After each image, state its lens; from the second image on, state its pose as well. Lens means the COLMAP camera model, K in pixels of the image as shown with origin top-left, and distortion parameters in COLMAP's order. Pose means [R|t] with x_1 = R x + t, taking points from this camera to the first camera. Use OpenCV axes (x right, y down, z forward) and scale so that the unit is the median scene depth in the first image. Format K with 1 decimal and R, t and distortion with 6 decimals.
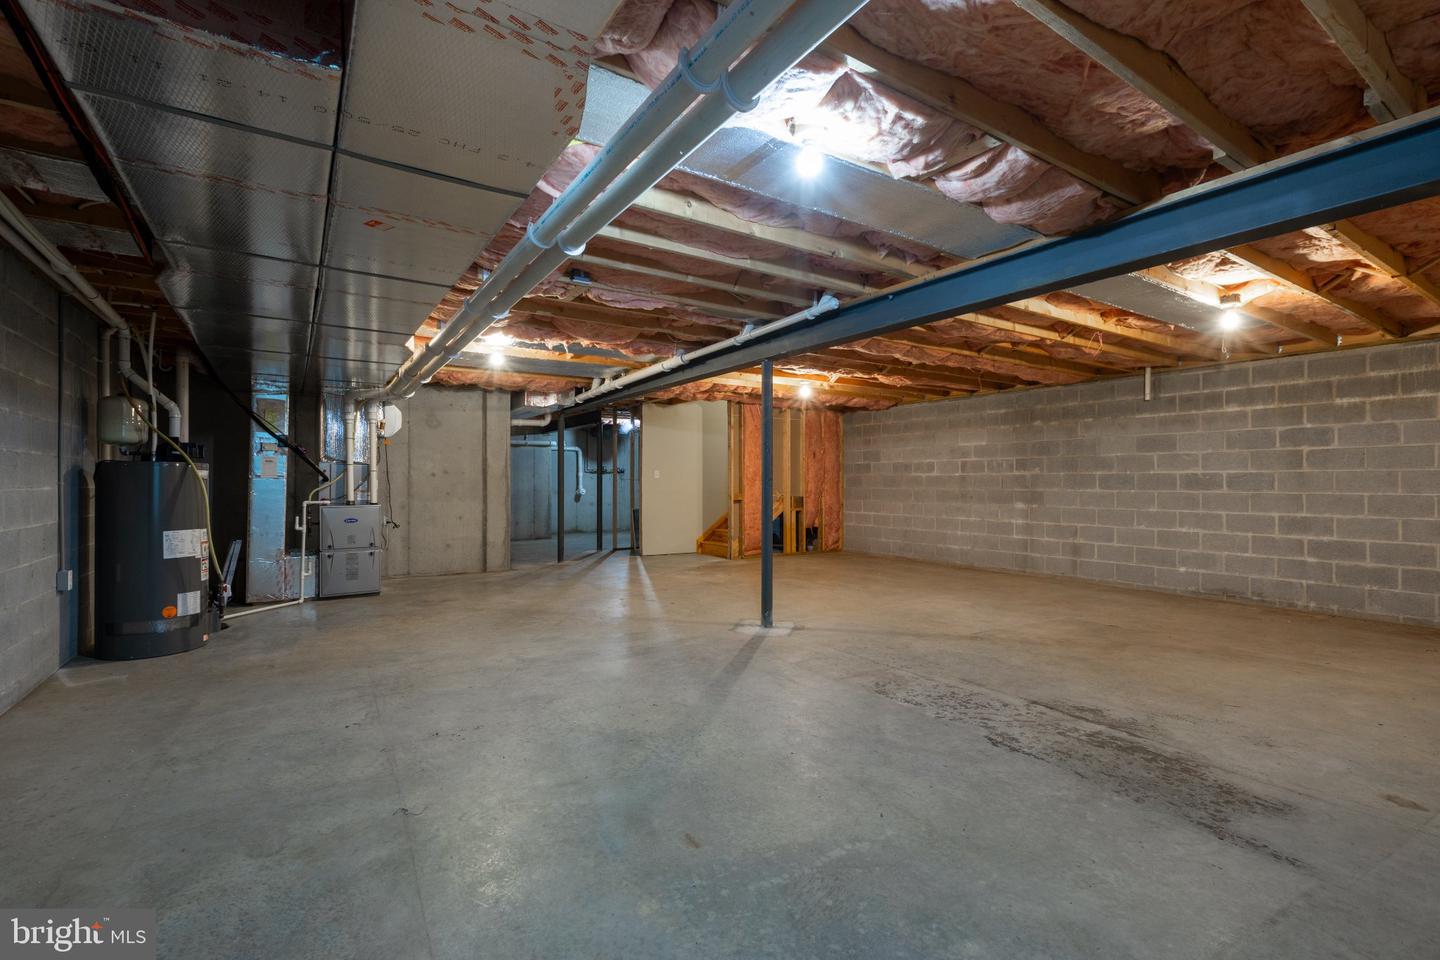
lens RADIAL K [[641.5, 0, 718.0], [0, 641.5, 479.3], [0, 0, 1]] dist [0.000098, -0.000754]
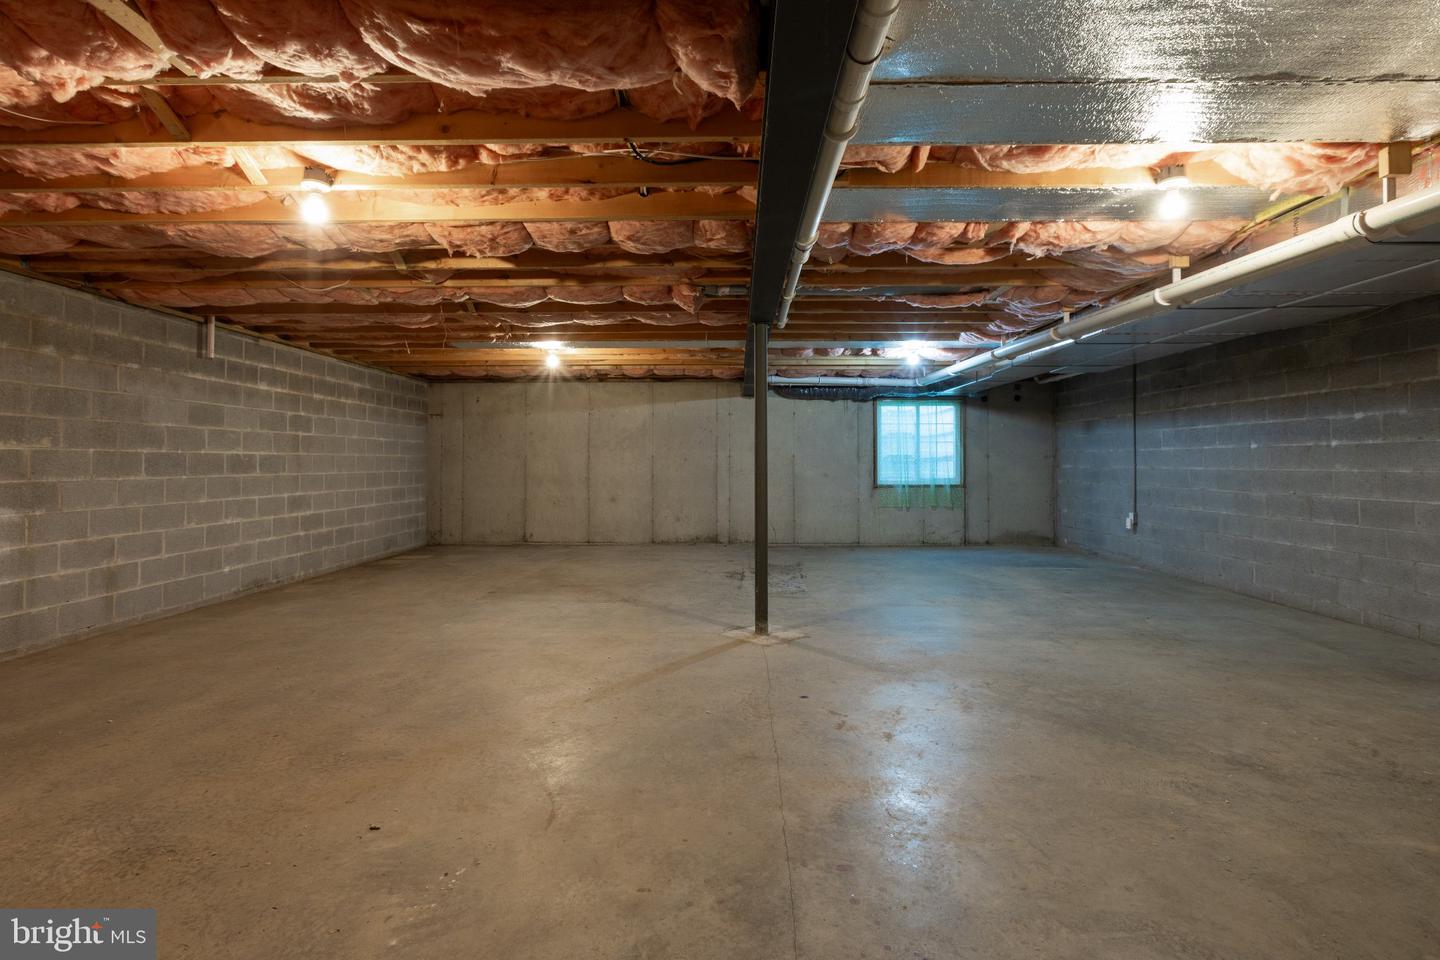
lens RADIAL K [[663.7, 0, 699.1], [0, 663.7, 460.2], [0, 0, 1]] dist [-0.000074, -0.000240]
pose [[-0.806232, 0.002118, 0.591596, -0.331430], [-0.001956, 0.999979, -0.006246, 0.003586], [-0.591597, -0.006193, -0.806210, 1.568225]]
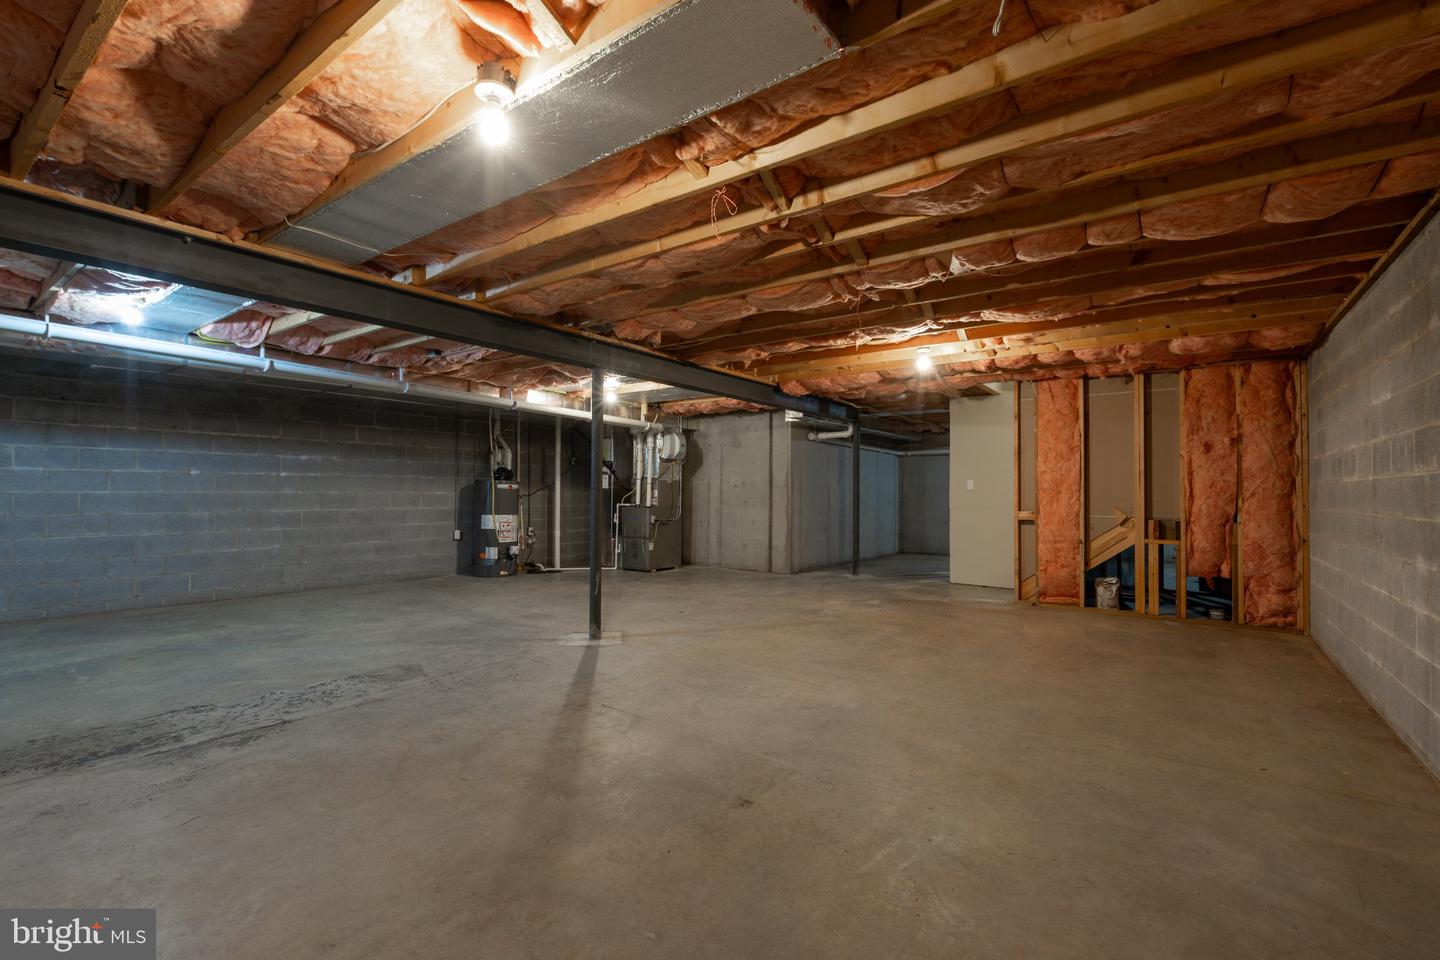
lens RADIAL K [[641.5, 0, 718.0], [0, 641.5, 479.3], [0, 0, 1]] dist [0.000098, -0.000754]
pose [[0.356836, -0.015583, -0.934037, 0.938236], [-0.003906, 0.999827, -0.018173, 0.003199], [0.934159, 0.010133, 0.356713, 0.731456]]
